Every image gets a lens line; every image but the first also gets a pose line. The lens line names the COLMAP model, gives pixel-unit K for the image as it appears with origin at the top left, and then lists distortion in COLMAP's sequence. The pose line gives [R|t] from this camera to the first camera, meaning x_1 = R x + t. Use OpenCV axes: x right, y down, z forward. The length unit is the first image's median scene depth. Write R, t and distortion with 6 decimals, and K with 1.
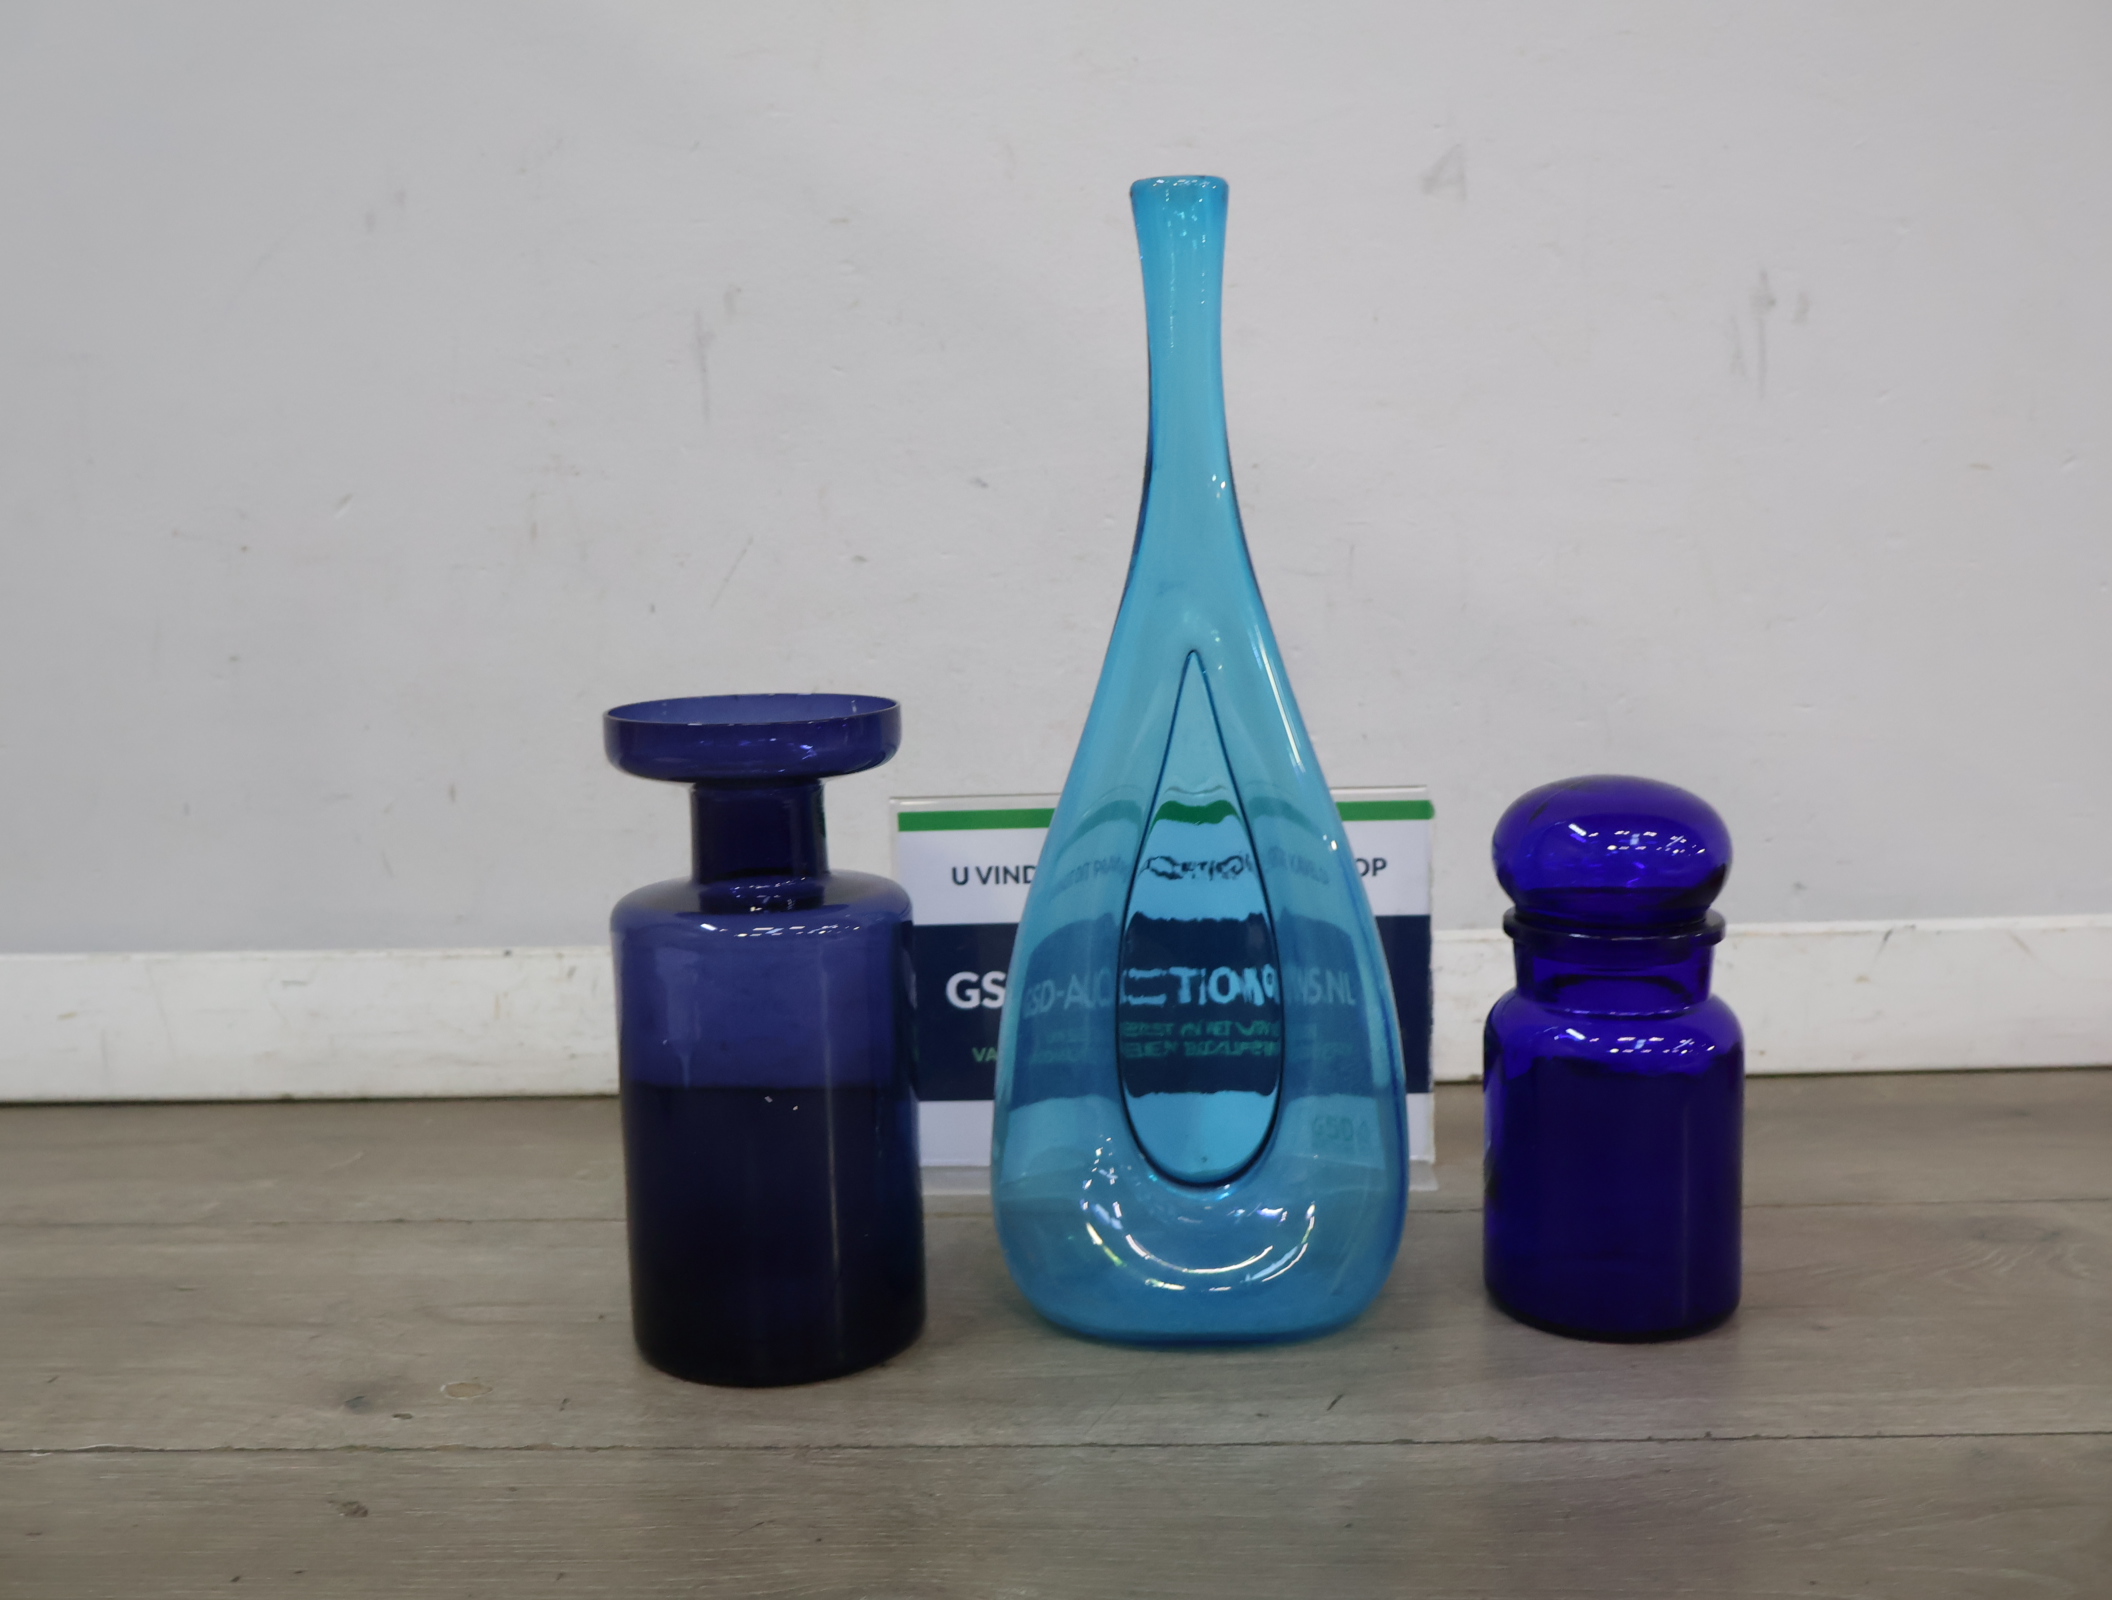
lens RADIAL K [[2068.1, 0, 1053.2], [0, 2068.1, 804.6], [0, 0, 1]] dist [0.009964, 0.000000]
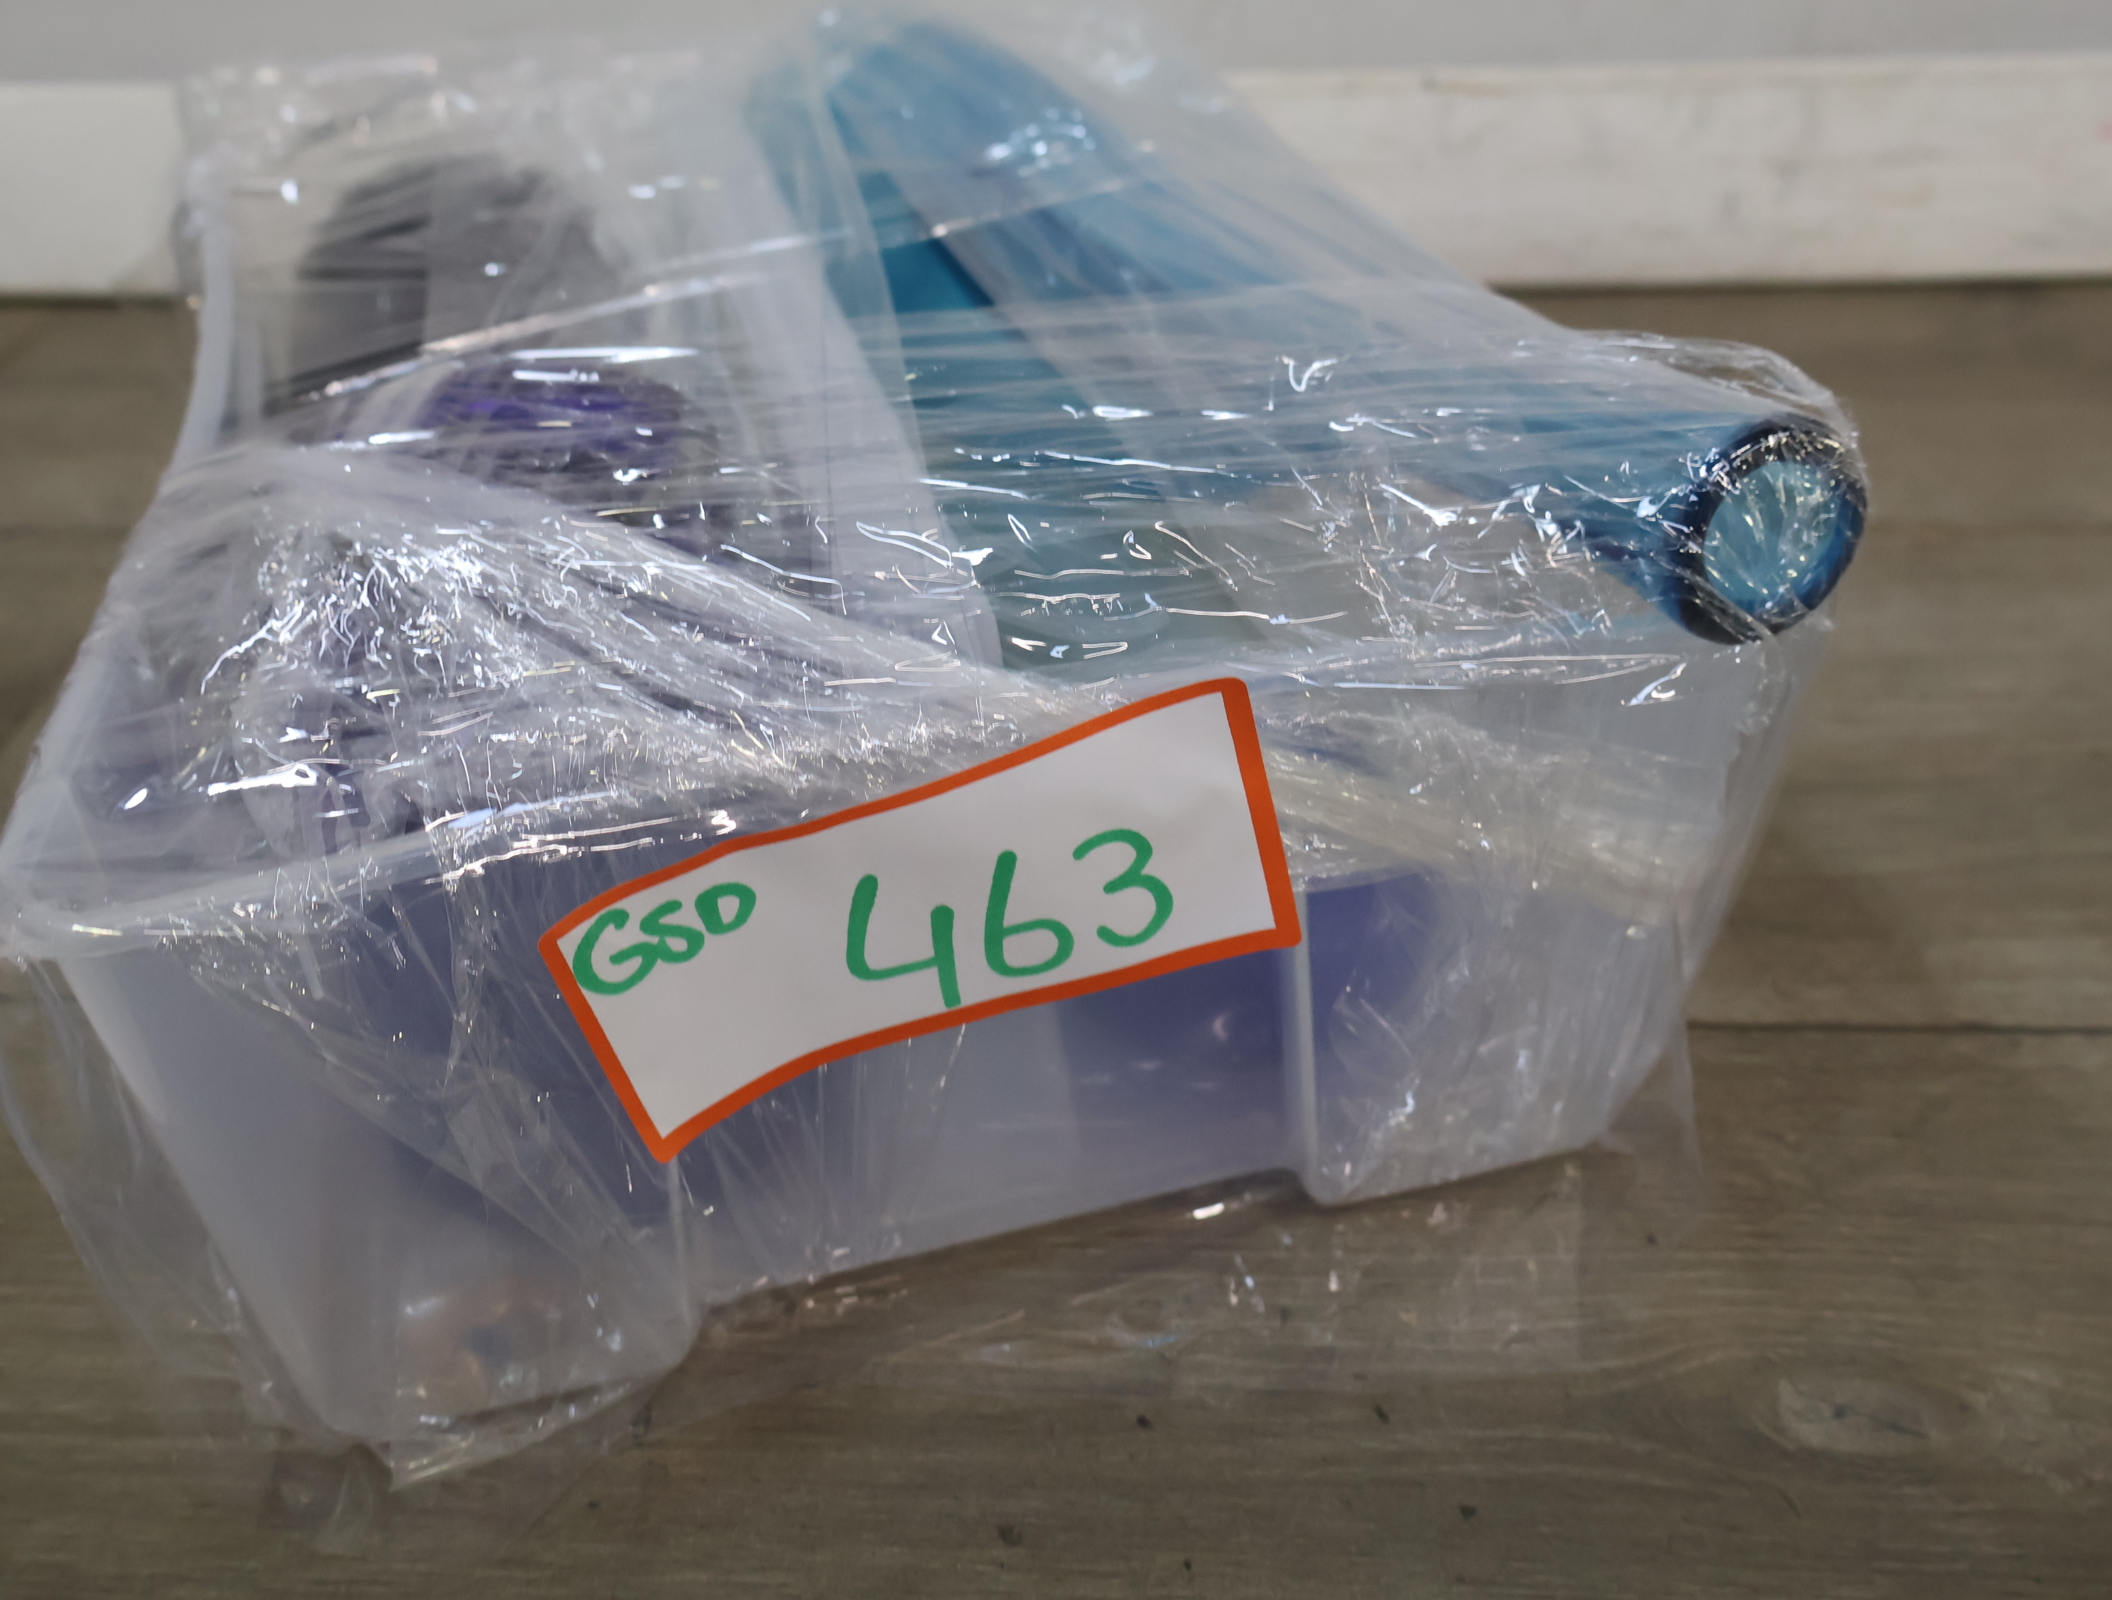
lens RADIAL K [[2068.1, 0, 1075.9], [0, 2068.1, 796.7], [0, 0, 1]] dist [0.009964, 0.000000]
pose [[0.999875, 0.003764, -0.015337, -0.231245], [0.003795, 0.885440, 0.464737, -0.058750], [0.015329, -0.464738, 0.885316, 0.393536]]
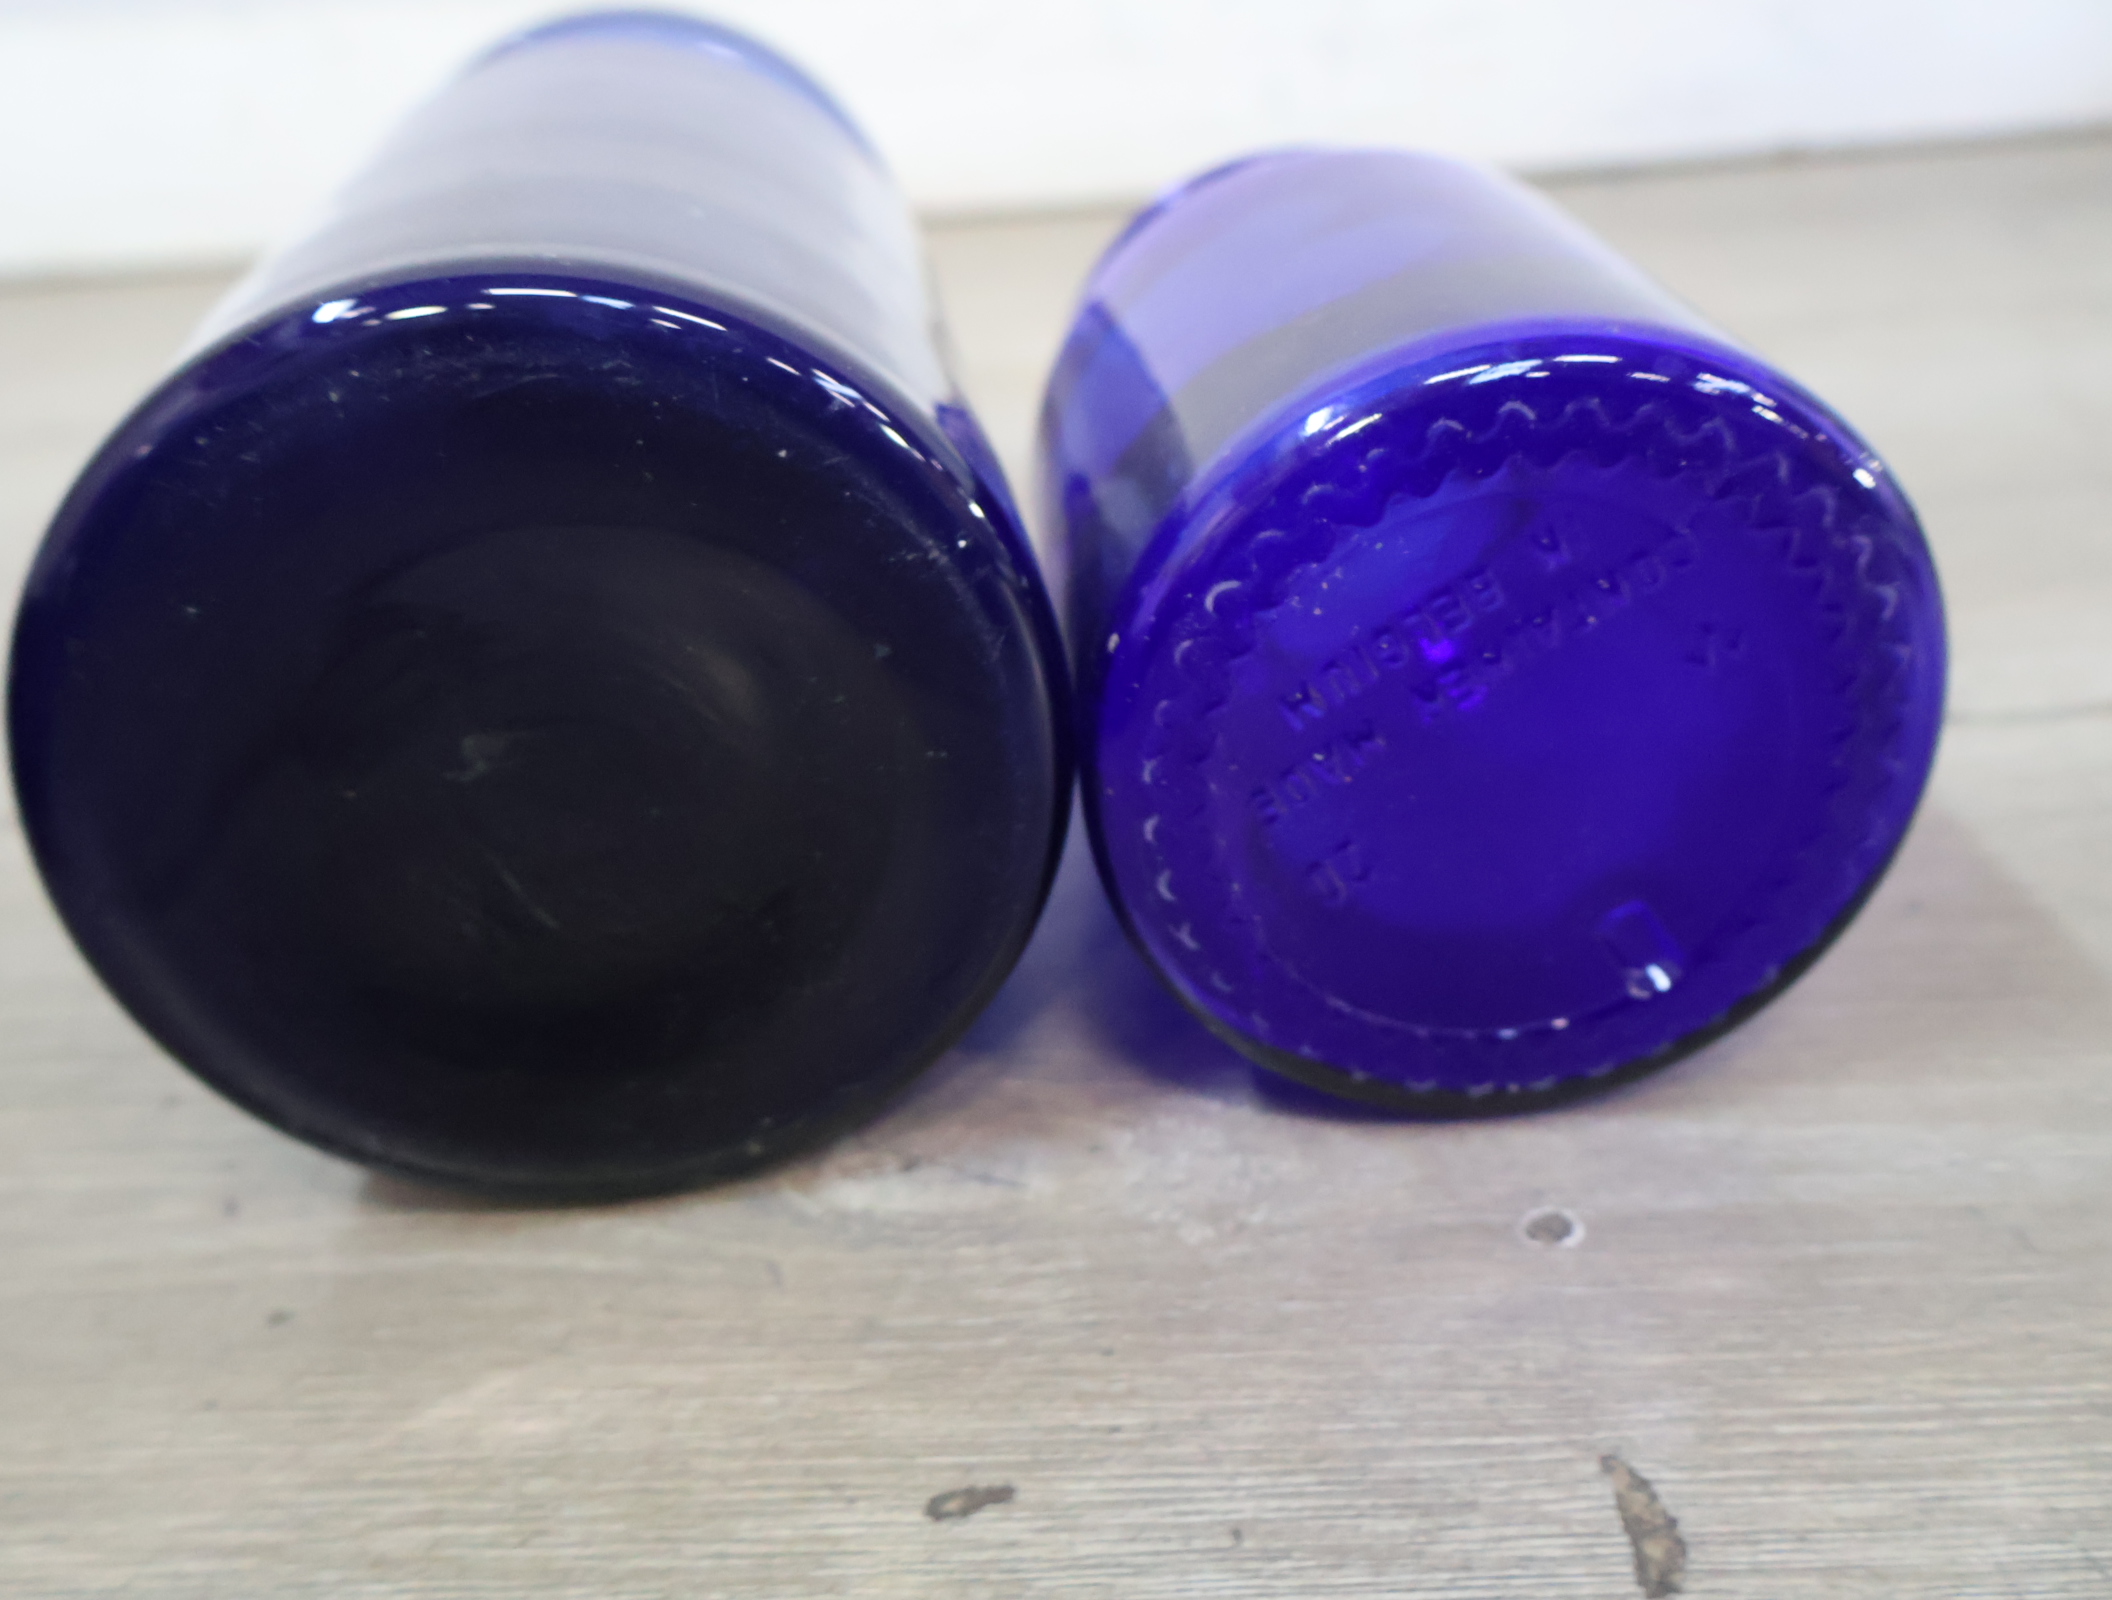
lens RADIAL K [[2068.1, 0, 1053.5], [0, 2068.1, 793.2], [0, 0, 1]] dist [0.009964, 0.000000]
pose [[0.998819, -0.046311, -0.014672, -0.029774], [0.048551, 0.941132, 0.334533, 0.133125], [-0.001684, -0.334851, 0.942270, 0.473918]]
